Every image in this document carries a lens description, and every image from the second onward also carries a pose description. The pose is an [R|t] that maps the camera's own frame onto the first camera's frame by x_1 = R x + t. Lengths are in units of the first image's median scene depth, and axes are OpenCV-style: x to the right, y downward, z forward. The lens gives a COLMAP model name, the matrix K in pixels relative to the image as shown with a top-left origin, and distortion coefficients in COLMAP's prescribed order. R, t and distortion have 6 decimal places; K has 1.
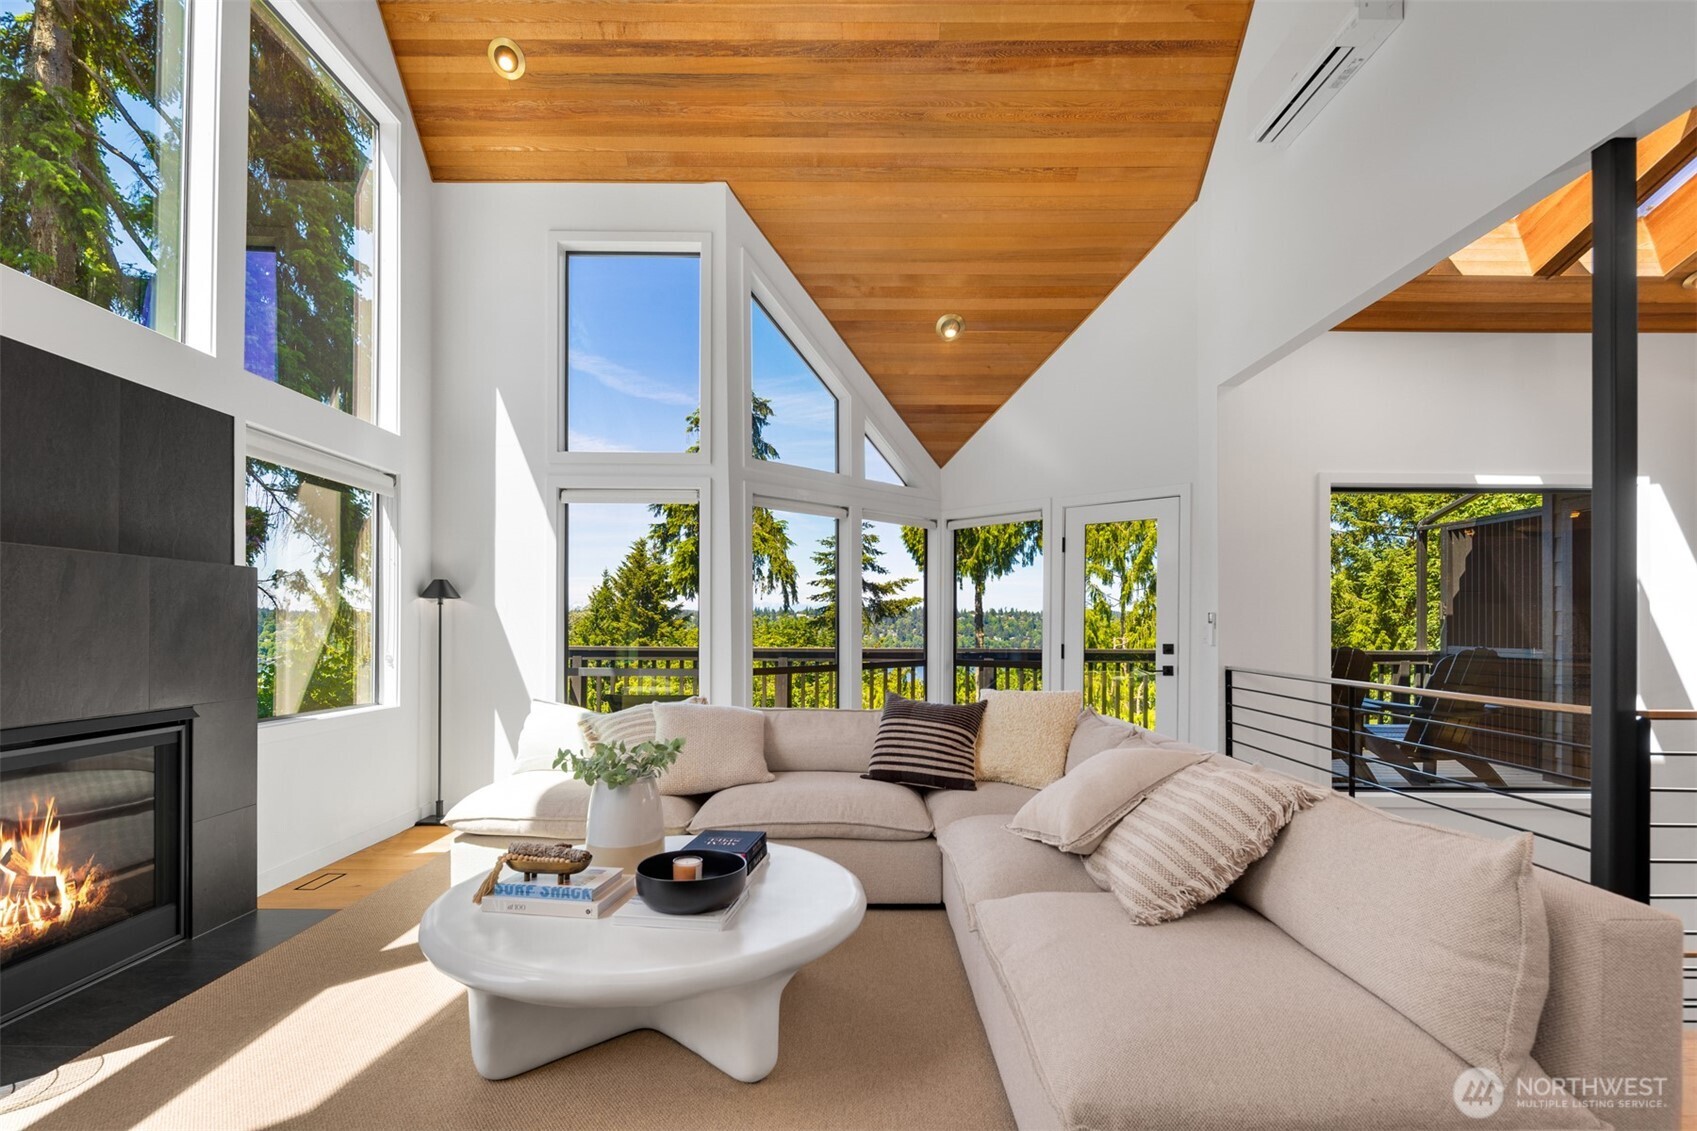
lens RADIAL K [[830.6, 0, 842.2], [0, 830.6, 597.3], [0, 0, 1]] dist [0.003366, -0.000195]
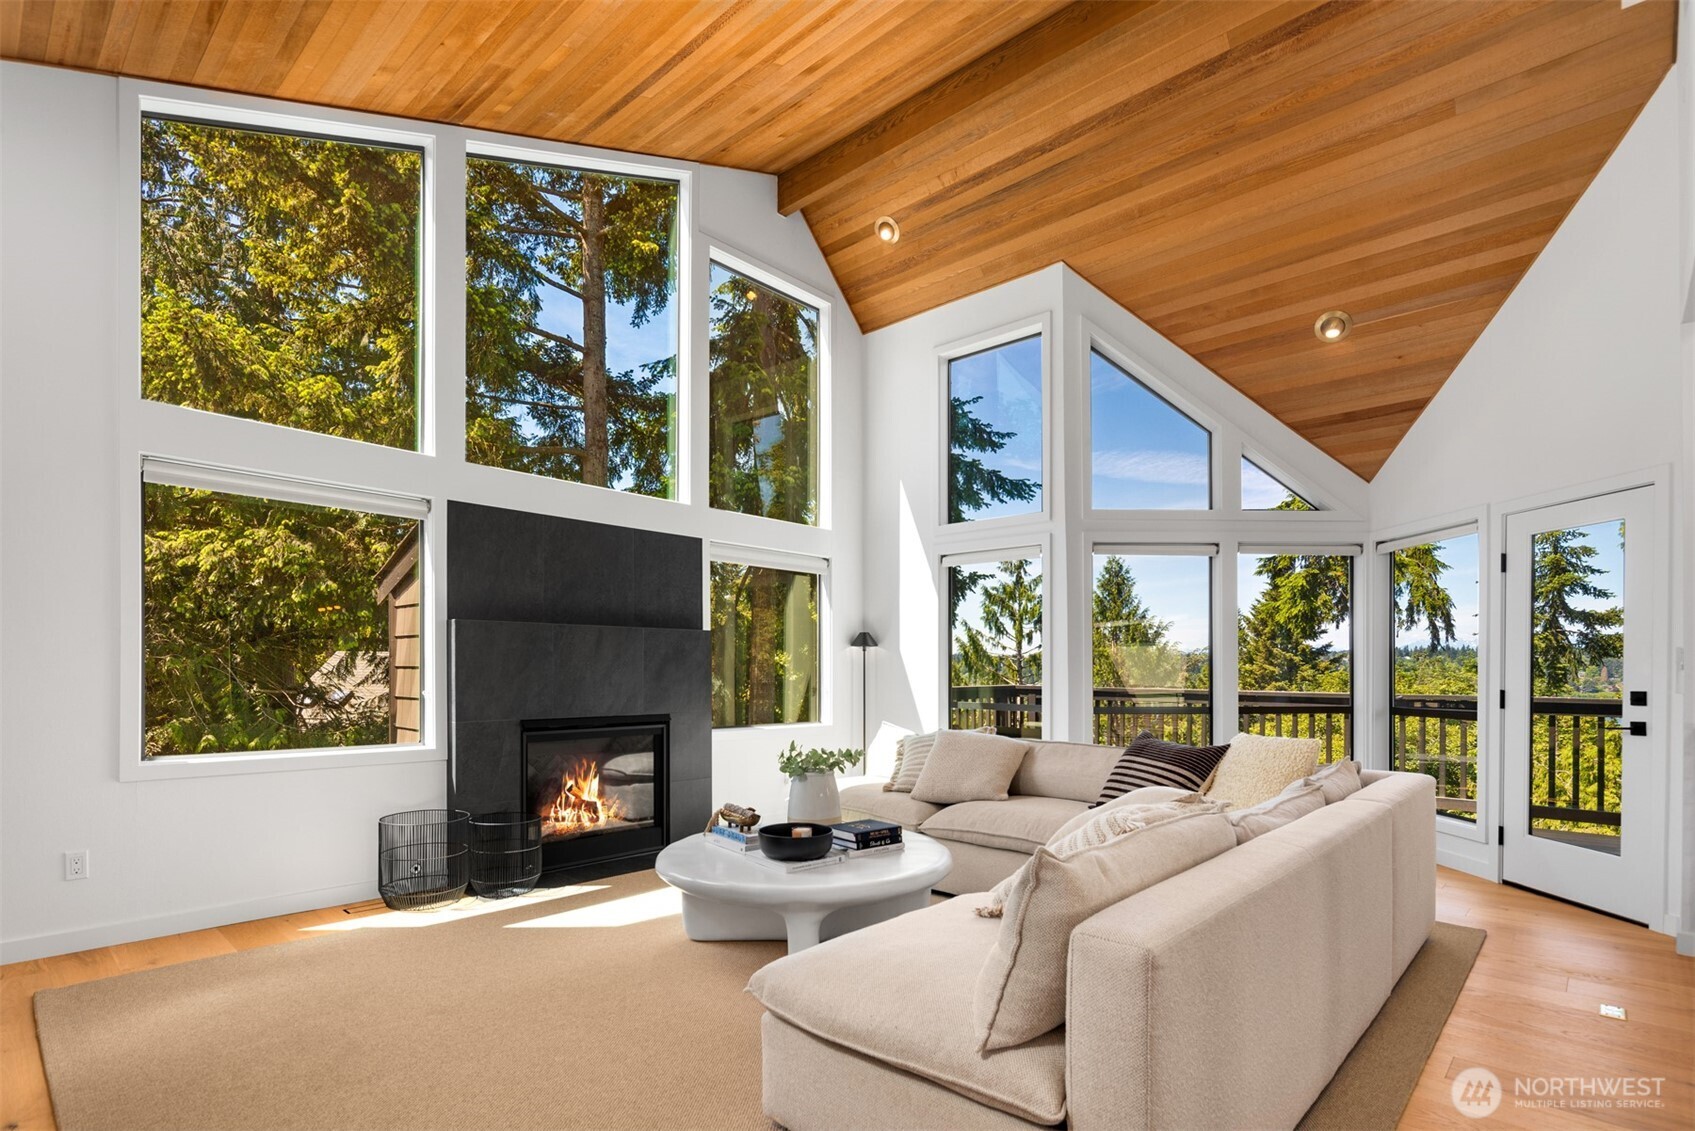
lens RADIAL K [[828.7, 0, 844.8], [0, 828.7, 621.4], [0, 0, 1]] dist [0.027244, -0.000187]
pose [[0.737741, -0.039232, -0.673943, 0.363149], [0.024015, 0.999203, -0.031878, 0.002564], [0.674657, 0.007333, 0.738095, -0.000966]]
